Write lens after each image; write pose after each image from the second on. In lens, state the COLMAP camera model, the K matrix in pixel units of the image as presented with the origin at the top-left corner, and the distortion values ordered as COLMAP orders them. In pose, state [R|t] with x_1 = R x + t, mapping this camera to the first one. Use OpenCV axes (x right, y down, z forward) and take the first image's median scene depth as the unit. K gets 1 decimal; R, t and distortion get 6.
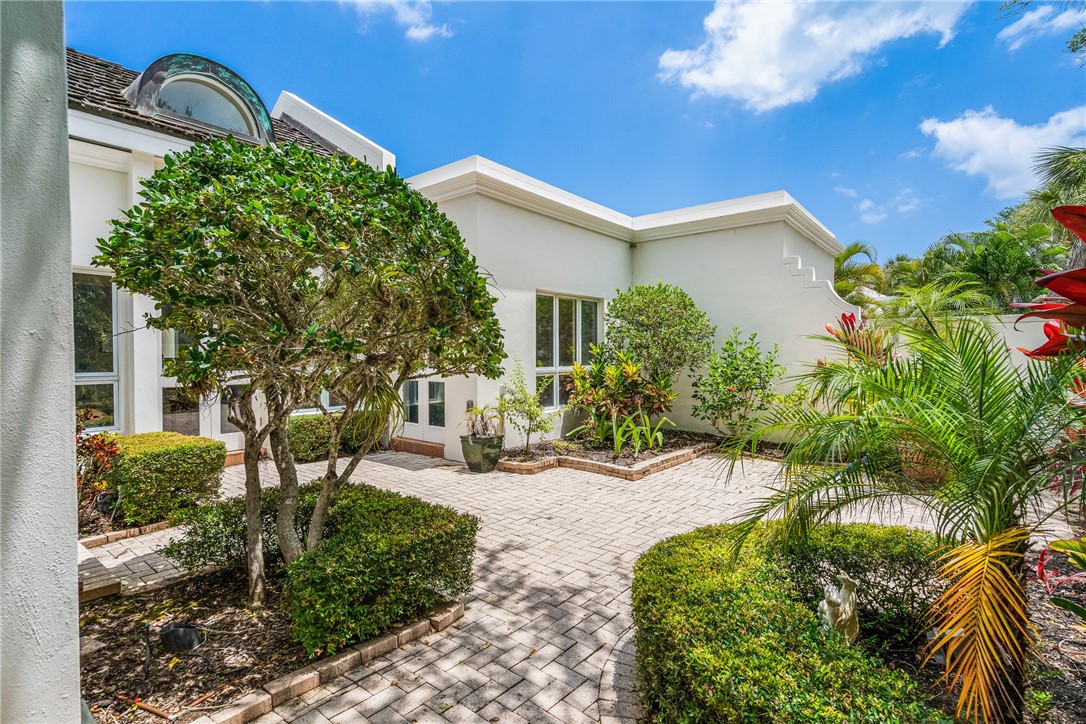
lens RADIAL K [[519.0, 0, 548.2], [0, 519.0, 360.2], [0, 0, 1]] dist [0.001509, 0.000319]
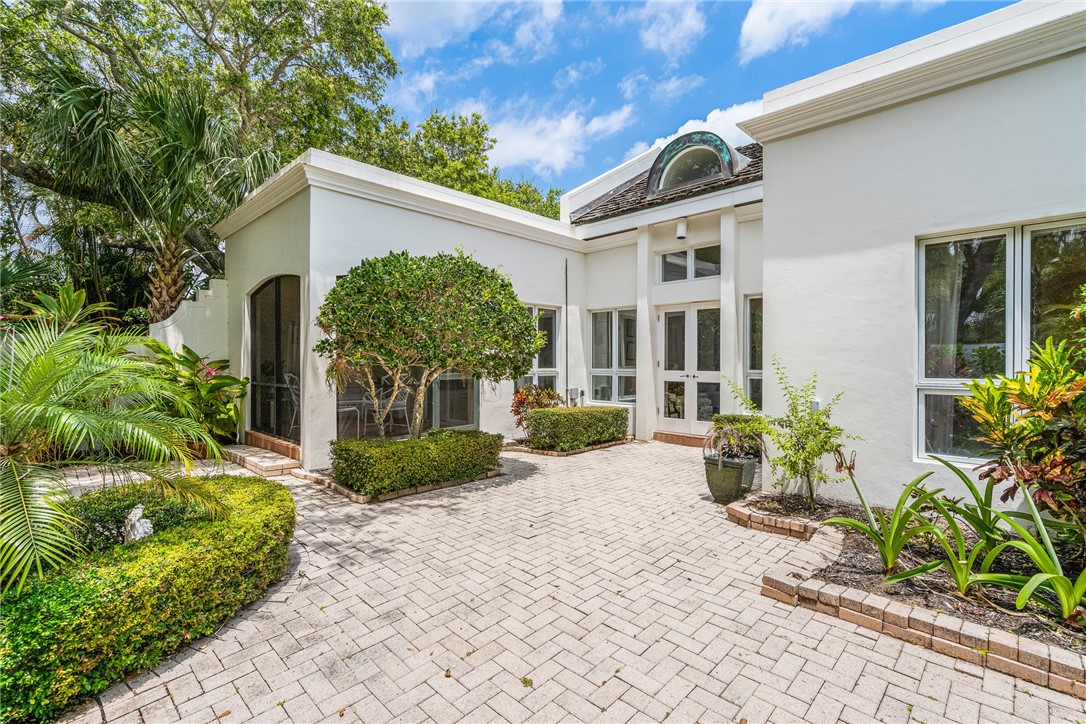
lens RADIAL K [[489.5, 0, 543.0], [0, 489.5, 362.0], [0, 0, 1]] dist [-0.001412, -0.000212]
pose [[-0.087385, 0.001094, -0.996174, 1.291752], [-0.011199, 0.999935, 0.002080, 0.004164], [0.996112, 0.011337, -0.087367, 1.588348]]
